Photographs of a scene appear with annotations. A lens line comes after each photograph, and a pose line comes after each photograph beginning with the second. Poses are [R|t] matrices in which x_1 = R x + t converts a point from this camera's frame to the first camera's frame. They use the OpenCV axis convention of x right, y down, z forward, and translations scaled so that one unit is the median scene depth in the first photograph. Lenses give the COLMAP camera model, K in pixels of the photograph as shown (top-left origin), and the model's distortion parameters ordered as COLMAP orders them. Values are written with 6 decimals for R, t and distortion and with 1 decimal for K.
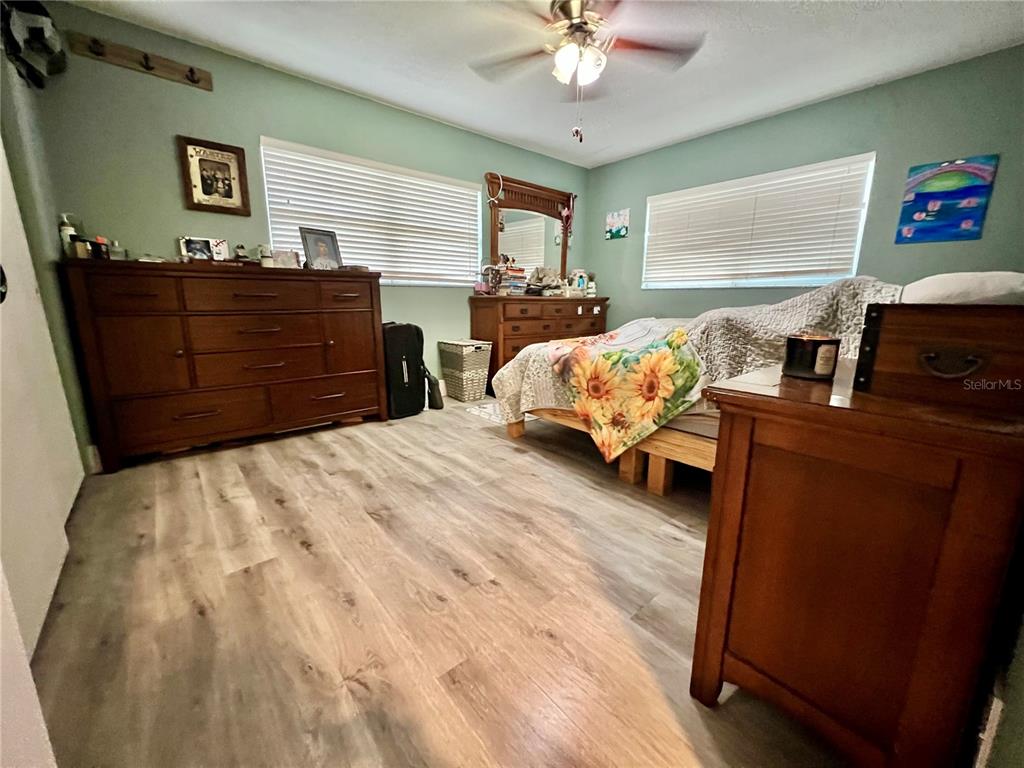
lens RADIAL K [[406.8, 0, 512.0], [0, 406.8, 384.0], [0, 0, 1]] dist [-0.001555, 0.000216]
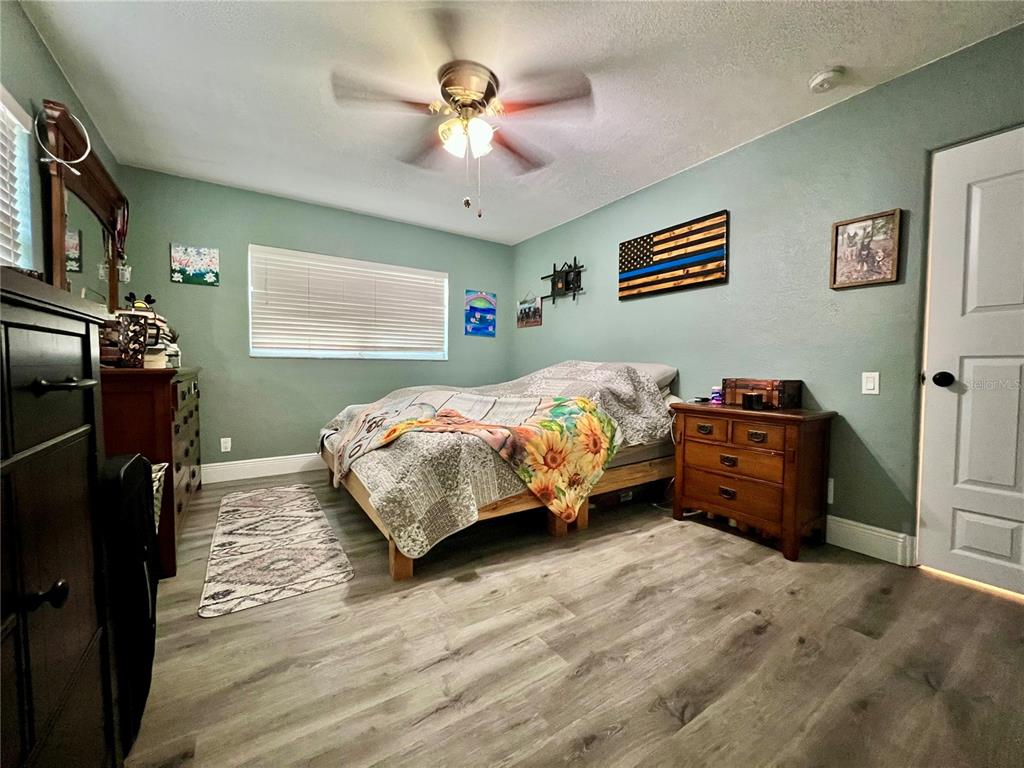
lens RADIAL K [[406.8, 0, 512.0], [0, 406.8, 384.0], [0, 0, 1]] dist [-0.001555, 0.000216]
pose [[0.124418, -0.047745, 0.991081, -0.807400], [0.192927, 0.980943, 0.023037, -0.216283], [-0.973293, 0.188340, 0.131258, 0.882682]]
